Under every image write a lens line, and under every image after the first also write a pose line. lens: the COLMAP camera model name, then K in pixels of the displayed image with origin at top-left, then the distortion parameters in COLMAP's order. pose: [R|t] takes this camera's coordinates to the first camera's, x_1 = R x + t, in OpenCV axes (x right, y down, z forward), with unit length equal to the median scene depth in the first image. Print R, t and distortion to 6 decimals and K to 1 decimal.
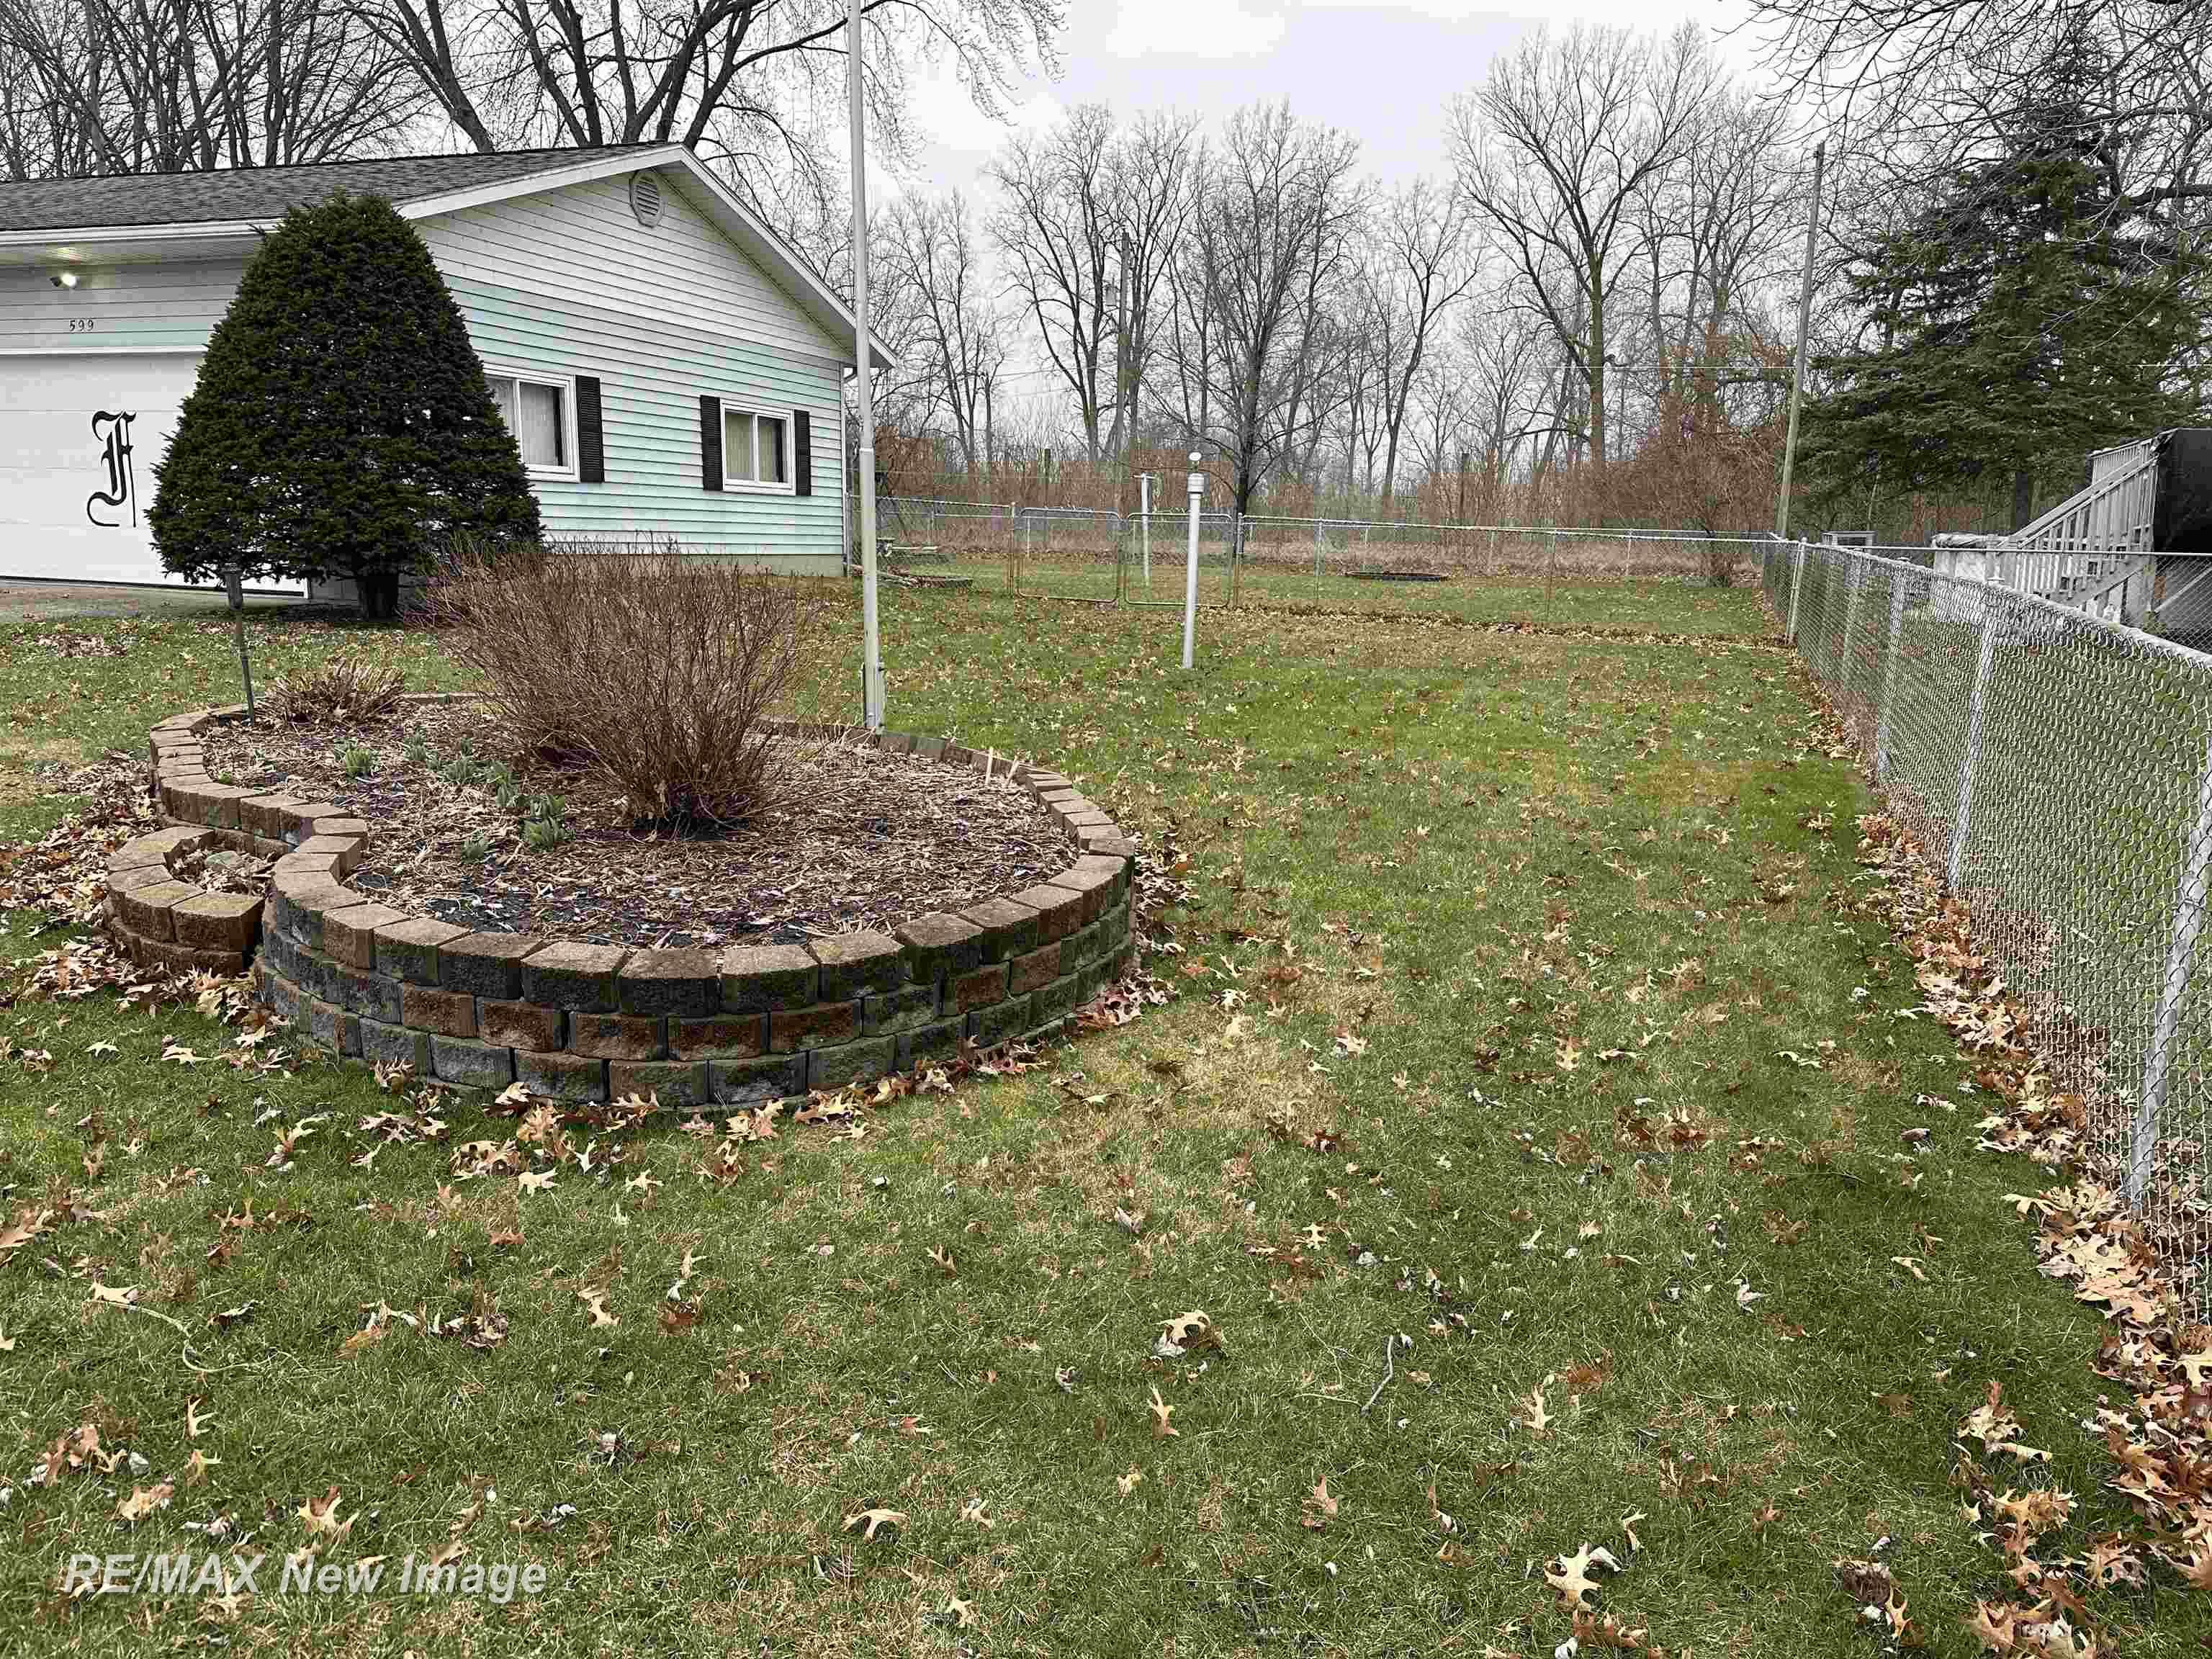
lens RADIAL K [[1522.4, 0, 1110.4], [0, 1522.4, 834.8], [0, 0, 1]] dist [0.099123, 0.001580]
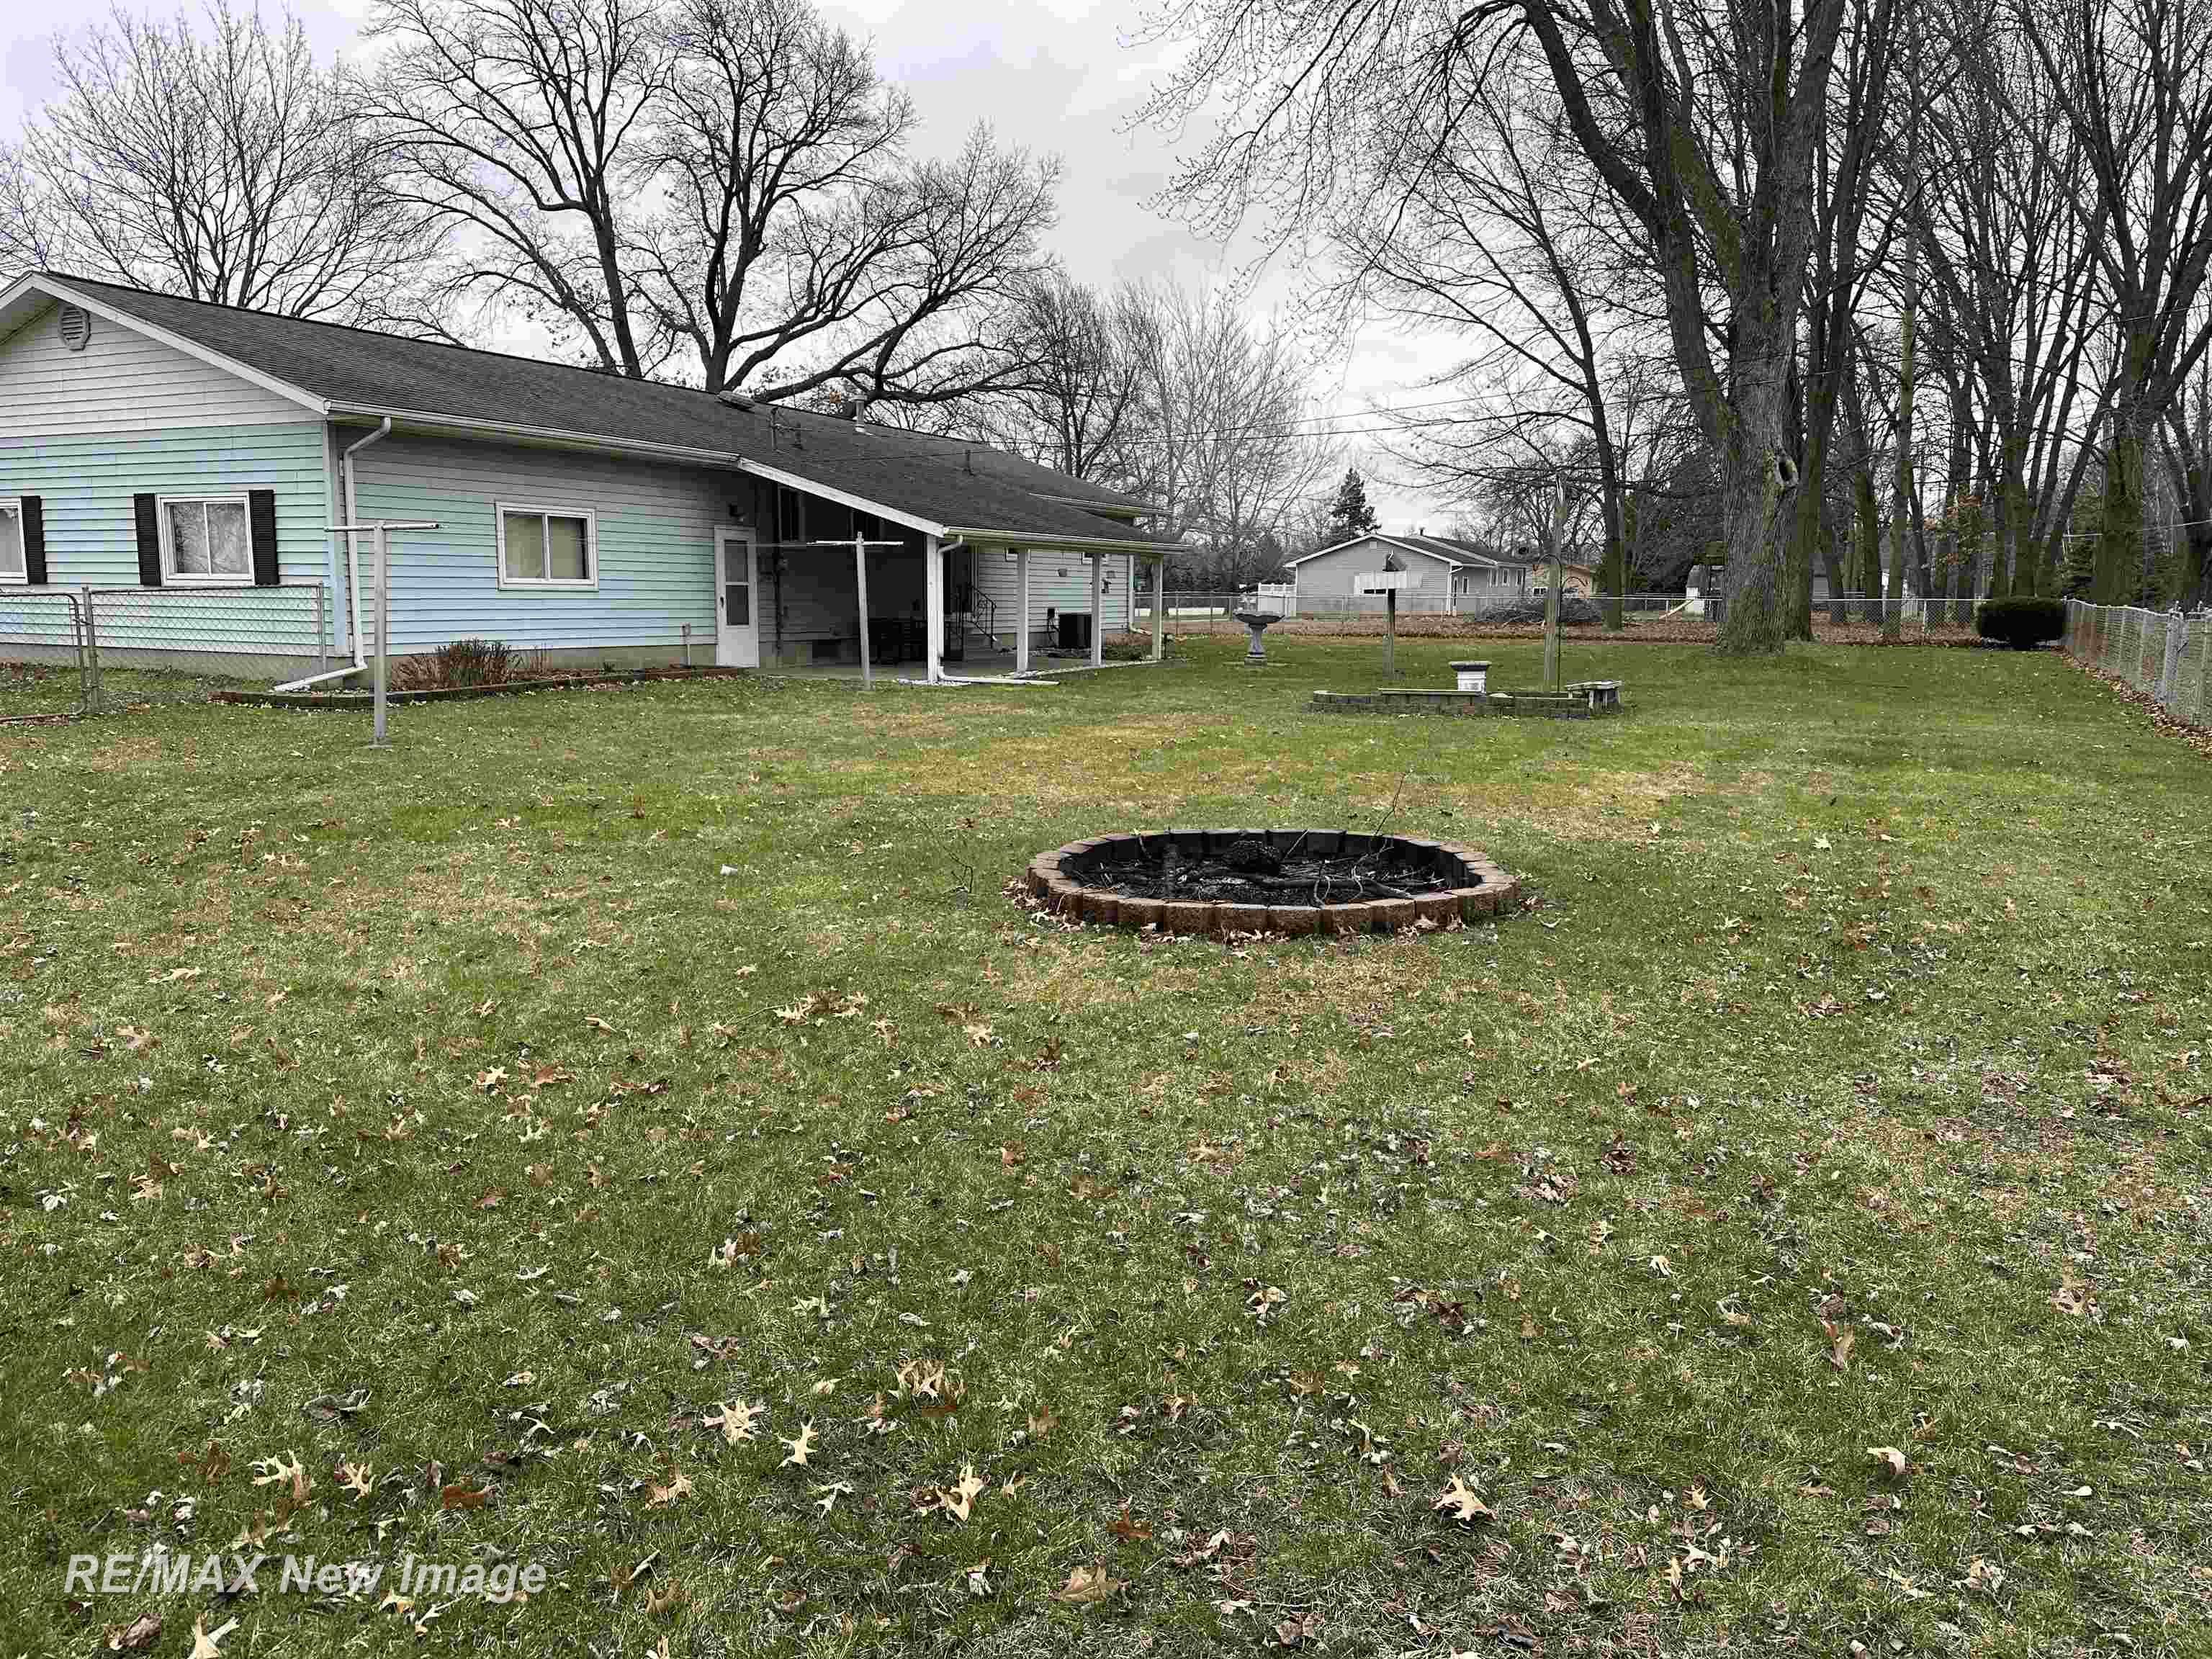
lens RADIAL K [[1522.4, 0, 1102.1], [0, 1522.4, 851.2], [0, 0, 1]] dist [0.099123, 0.001580]
pose [[-0.115464, 0.112994, -0.986864, 0.709466], [-0.205671, 0.969259, 0.135042, -0.322670], [0.971786, 0.218561, -0.088675, 1.733544]]
